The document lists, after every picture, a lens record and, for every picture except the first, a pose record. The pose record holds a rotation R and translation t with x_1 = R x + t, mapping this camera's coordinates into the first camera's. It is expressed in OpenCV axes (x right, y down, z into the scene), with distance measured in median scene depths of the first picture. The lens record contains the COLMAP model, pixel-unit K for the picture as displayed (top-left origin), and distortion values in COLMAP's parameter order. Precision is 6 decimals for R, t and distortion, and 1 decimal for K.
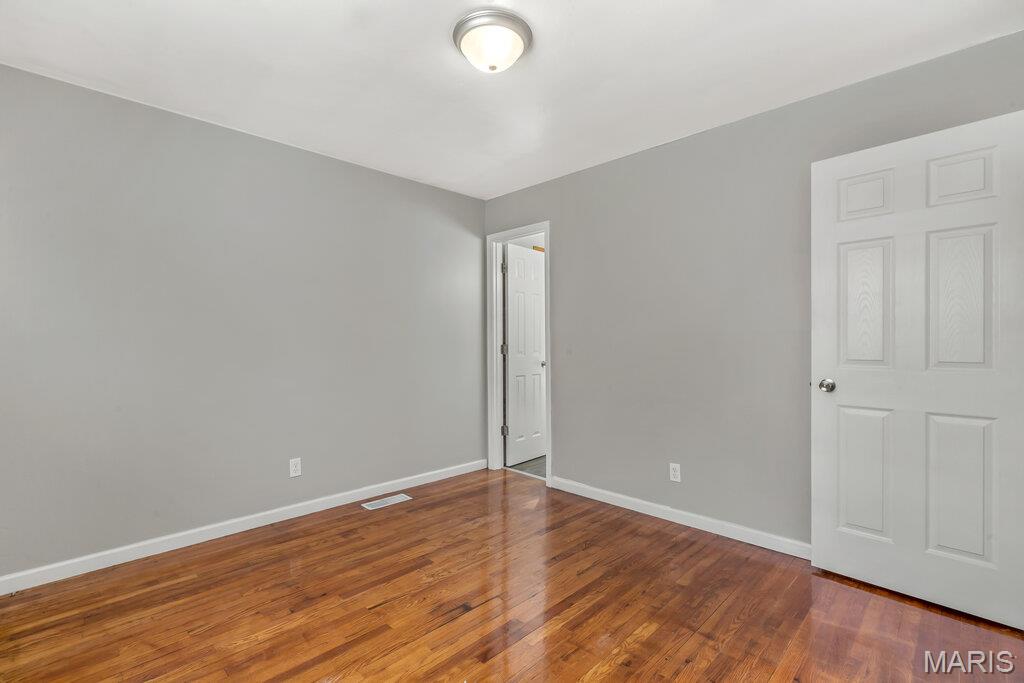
lens RADIAL K [[468.1, 0, 509.8], [0, 468.1, 340.7], [0, 0, 1]] dist [-0.009354, 0.001712]
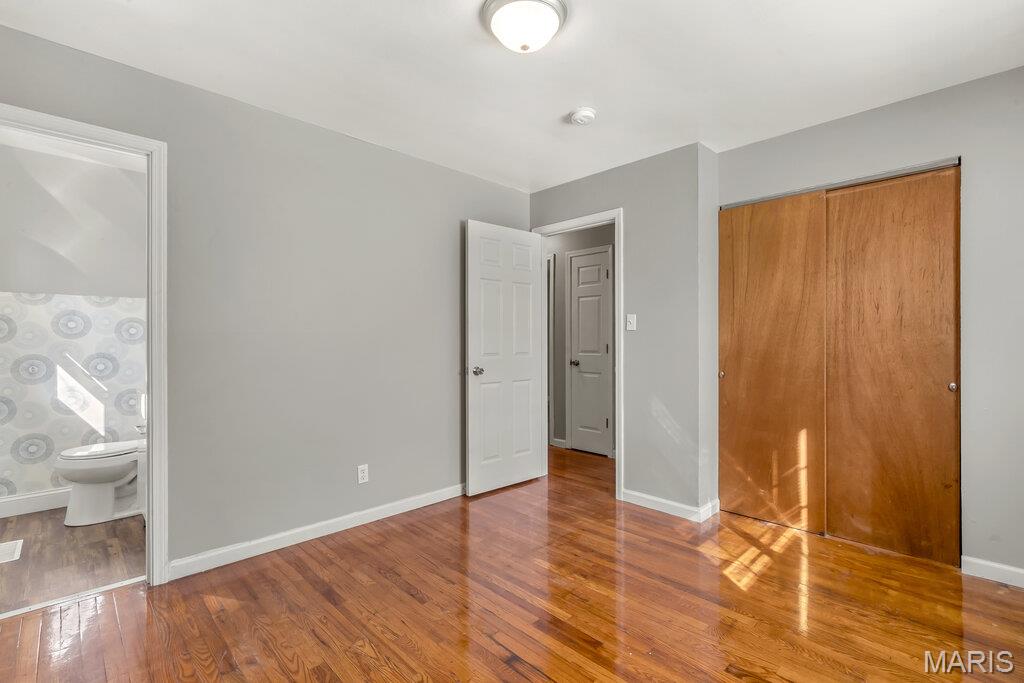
lens RADIAL K [[468.1, 0, 509.6], [0, 468.1, 342.3], [0, 0, 1]] dist [-0.009354, 0.001712]
pose [[0.003420, 0.008797, 0.999955, -0.663962], [0.005118, 0.999948, -0.008814, 0.017882], [-0.999981, 0.005148, 0.003375, 0.726987]]
